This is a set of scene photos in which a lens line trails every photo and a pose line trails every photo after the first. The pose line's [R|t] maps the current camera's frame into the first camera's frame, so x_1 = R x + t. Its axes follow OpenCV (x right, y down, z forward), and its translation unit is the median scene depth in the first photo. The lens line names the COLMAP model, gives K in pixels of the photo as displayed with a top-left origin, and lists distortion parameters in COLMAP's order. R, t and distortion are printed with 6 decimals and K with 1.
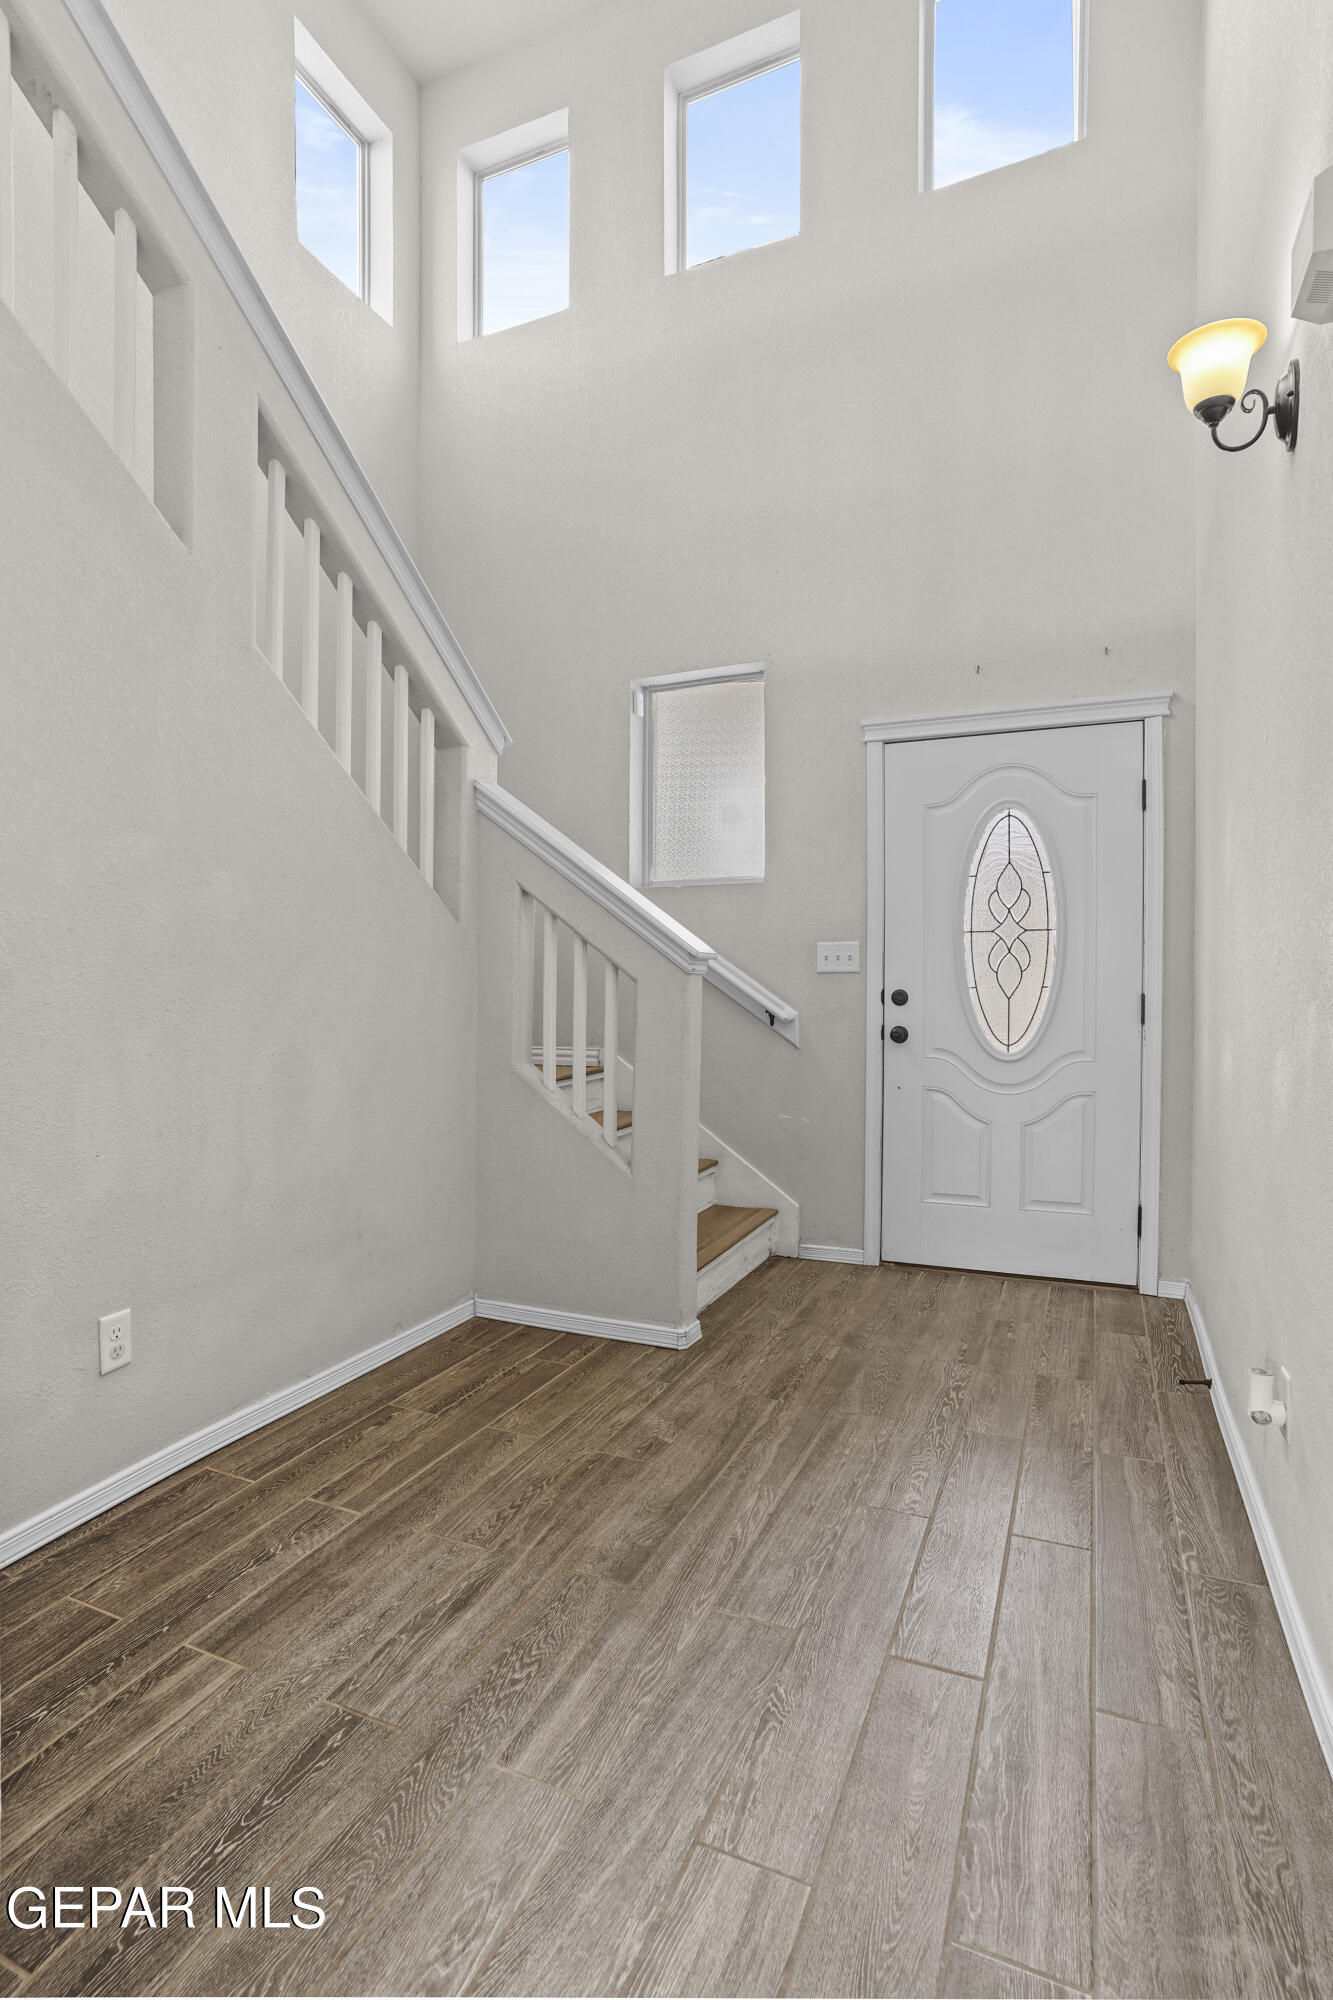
lens RADIAL K [[1000.6, 0, 666.5], [0, 1000.6, 1000.0], [0, 0, 1]] dist [-0.090674, 0.054682]
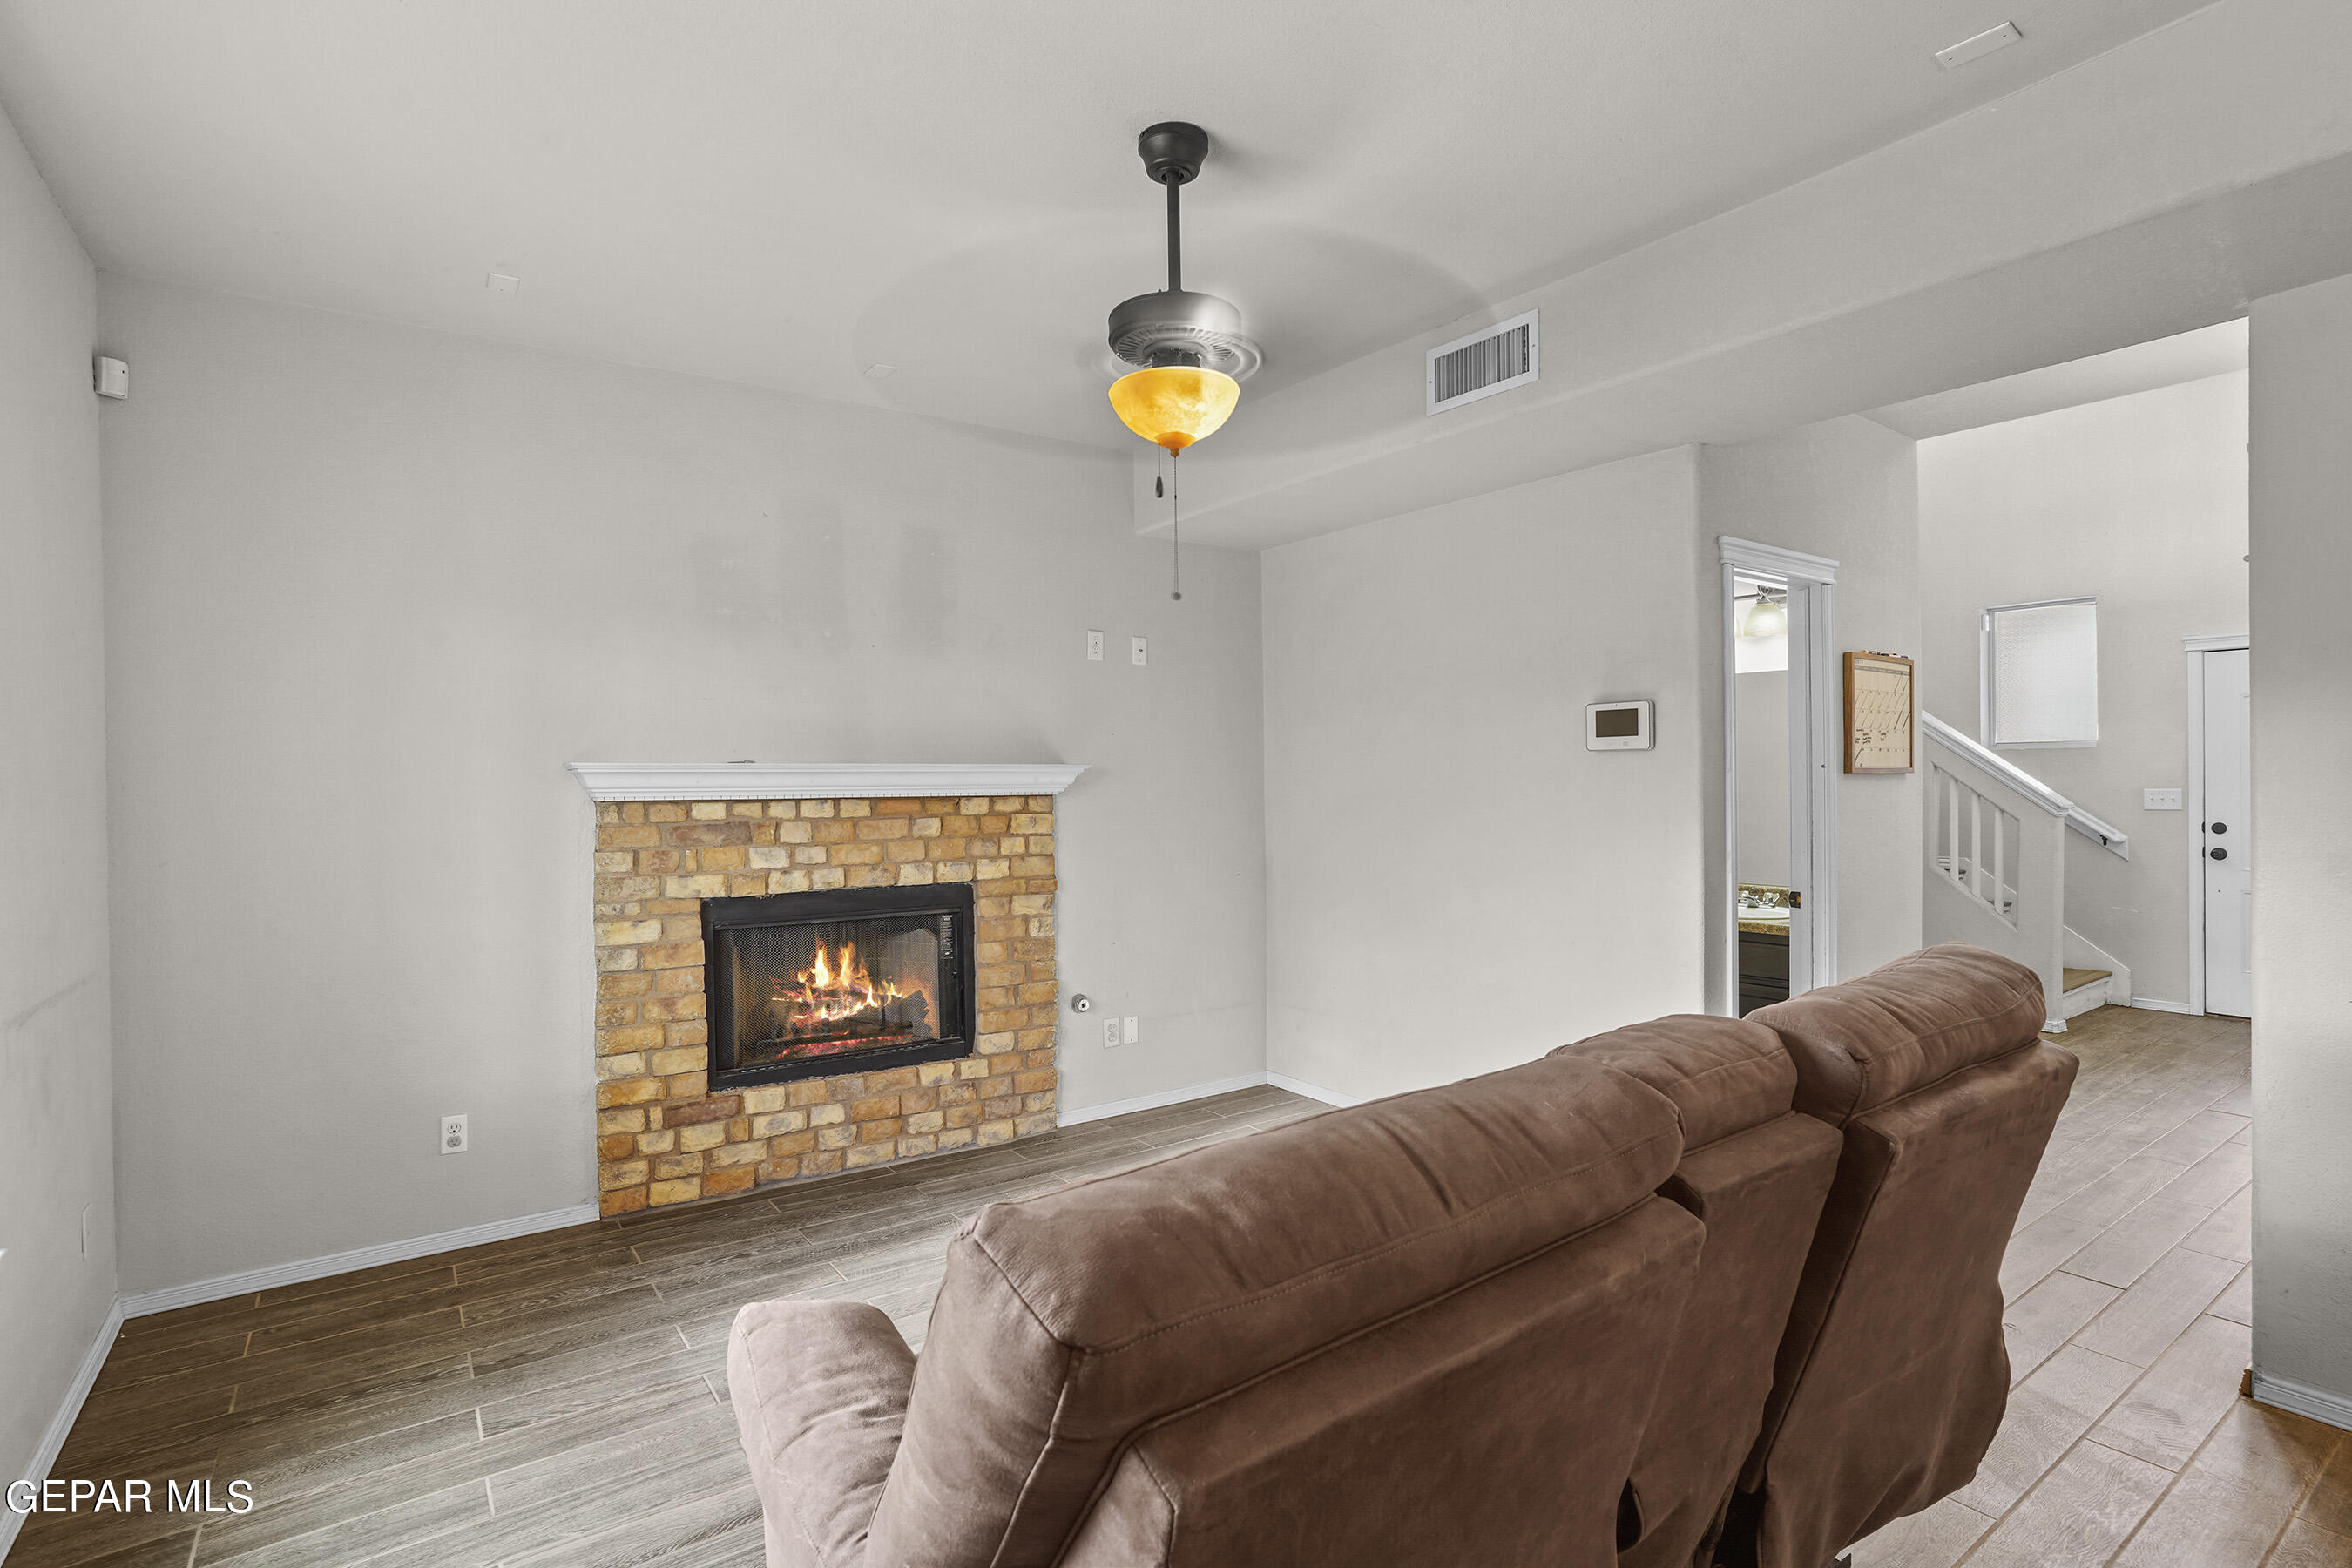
lens RADIAL K [[1152.4, 0, 1200.1], [0, 1152.4, 789.1], [0, 0, 1]] dist [-0.073312, 0.036879]
pose [[0.865129, -0.002906, -0.501541, -0.225432], [-0.002397, 0.999948, -0.009929, -0.038139], [0.501544, 0.009792, 0.865077, -1.088387]]
